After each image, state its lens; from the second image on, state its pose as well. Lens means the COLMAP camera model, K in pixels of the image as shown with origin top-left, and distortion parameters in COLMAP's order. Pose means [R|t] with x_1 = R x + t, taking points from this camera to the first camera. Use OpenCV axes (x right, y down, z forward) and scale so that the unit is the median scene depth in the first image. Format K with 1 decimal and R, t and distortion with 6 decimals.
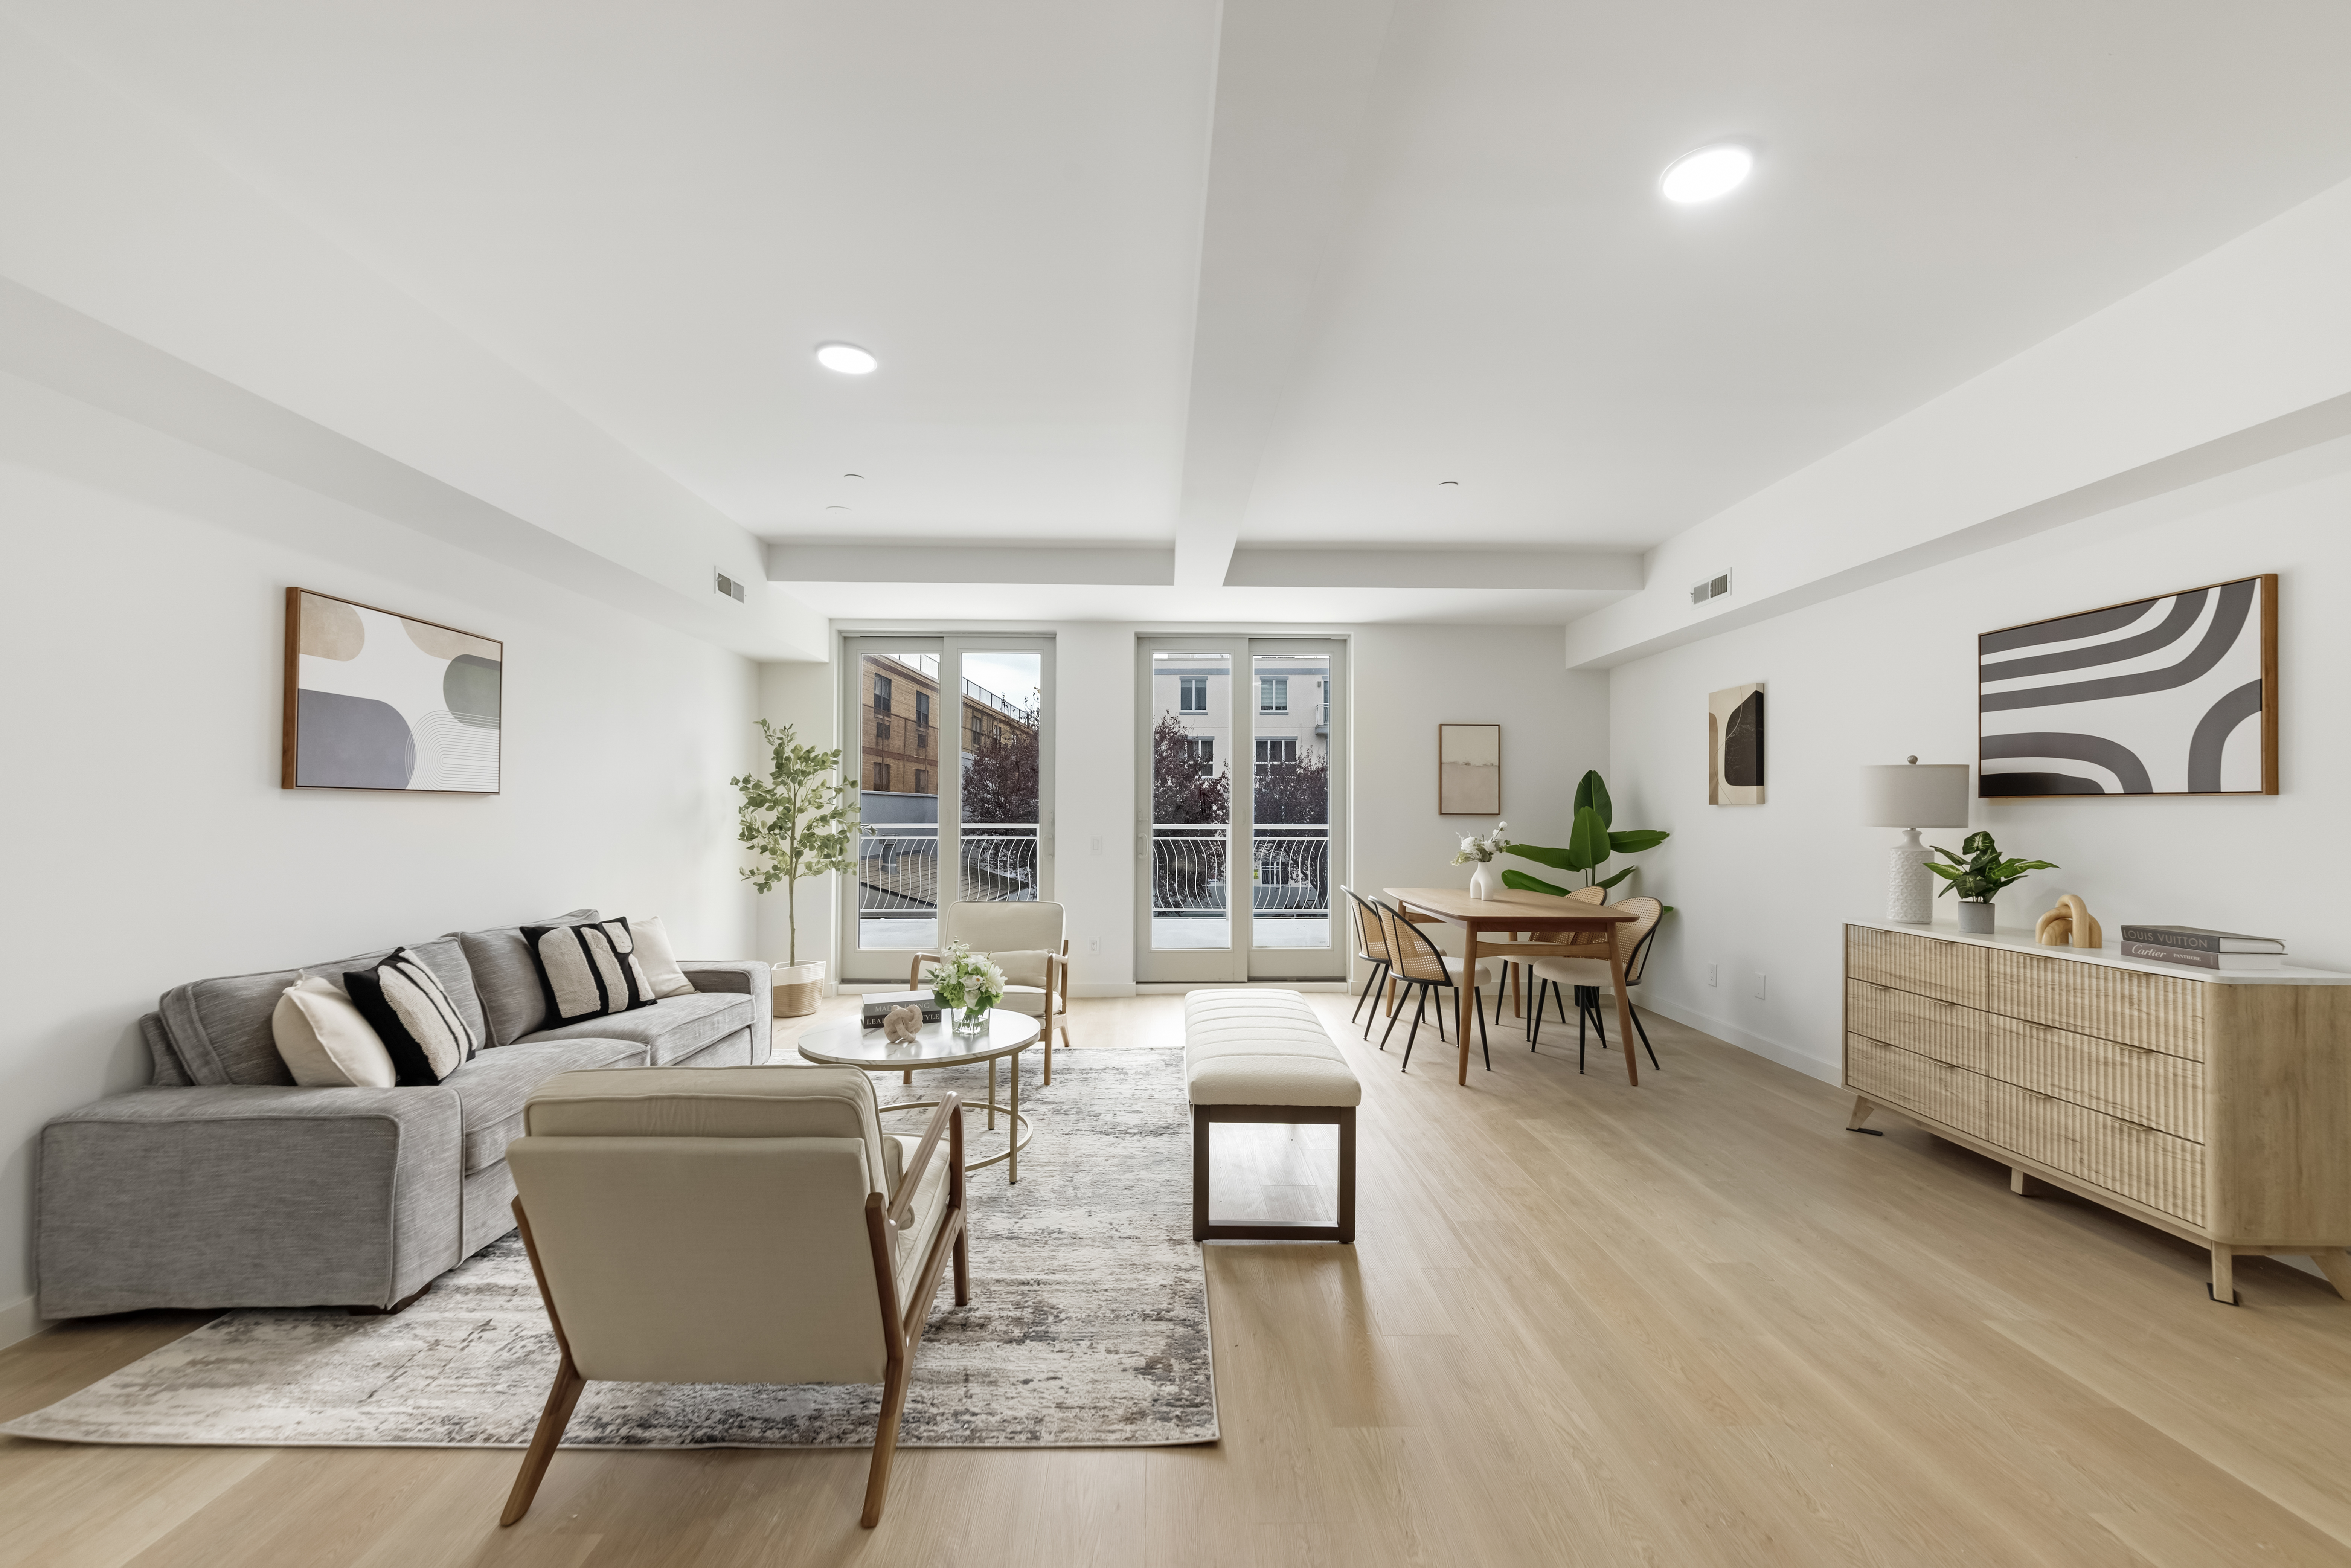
lens RADIAL K [[945.5, 0, 1168.2], [0, 945.5, 806.8], [0, 0, 1]] dist [-0.001720, -0.000119]
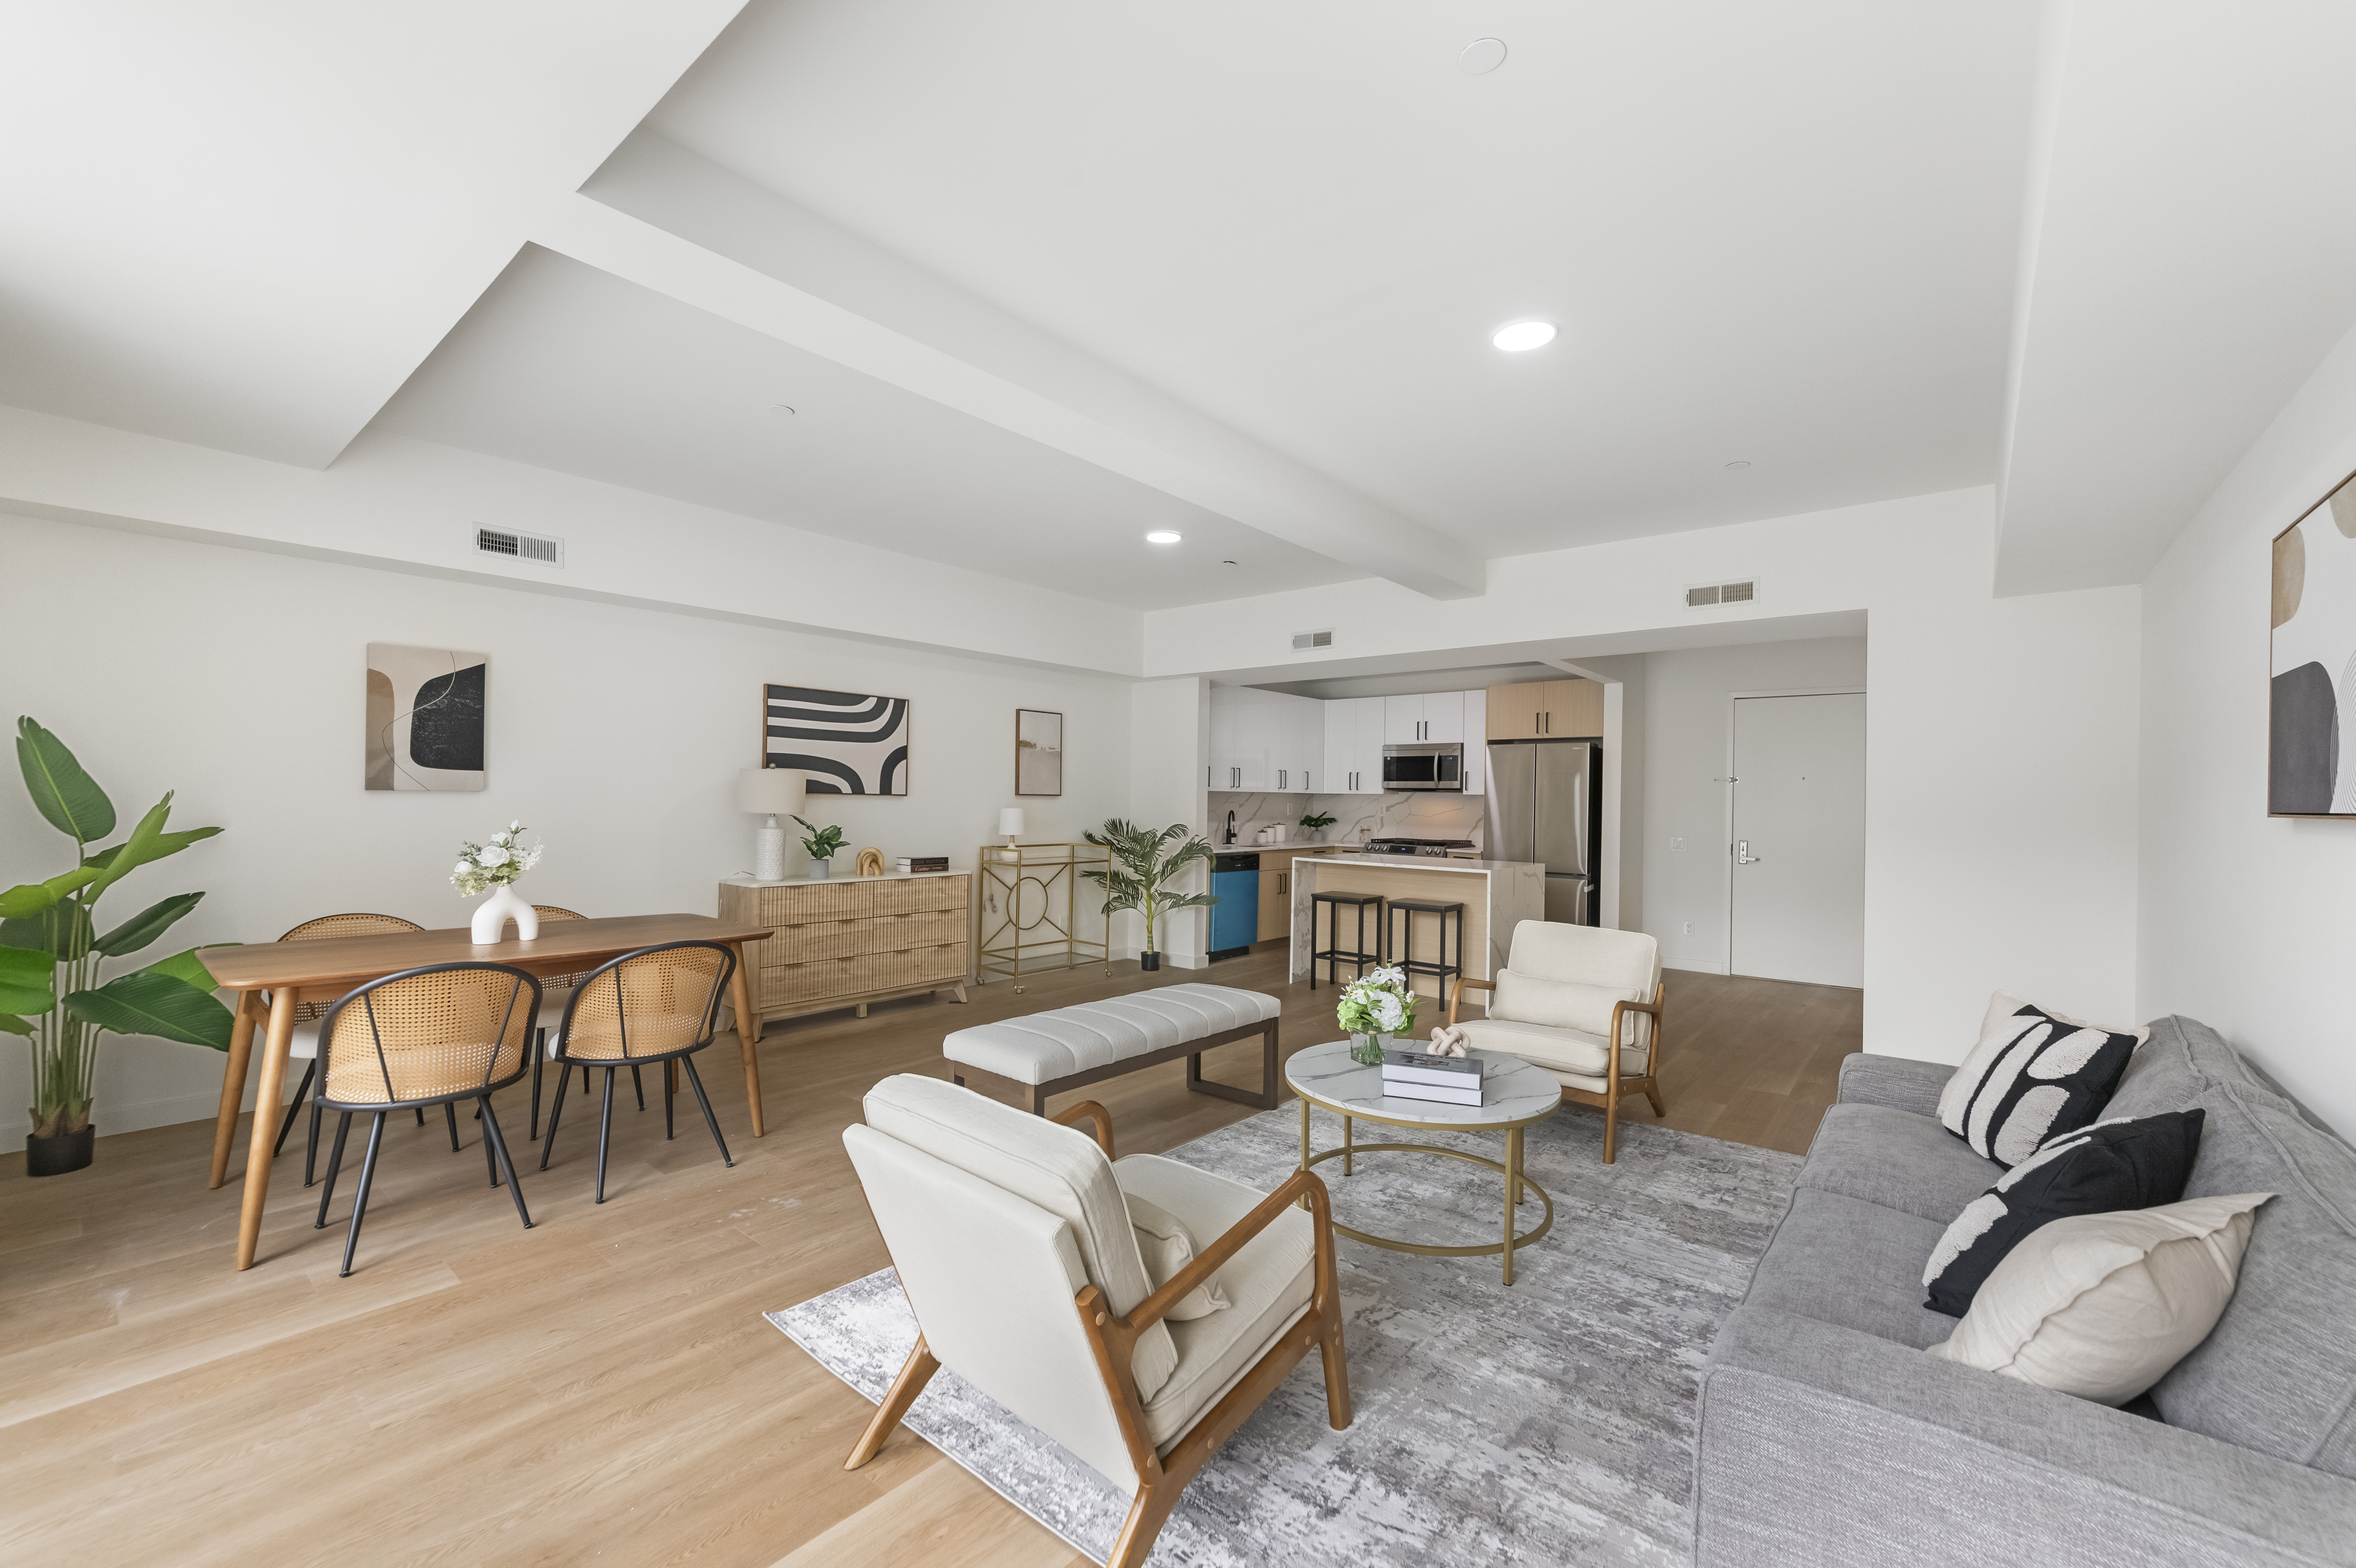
lens RADIAL K [[947.3, 0, 1172.5], [0, 947.3, 781.8], [0, 0, 1]] dist [-0.001720, -0.000119]
pose [[-0.755379, -0.011802, 0.655182, -0.721701], [-0.027491, 0.999528, -0.013691, -0.028362], [-0.654711, -0.028354, -0.755347, 1.994942]]
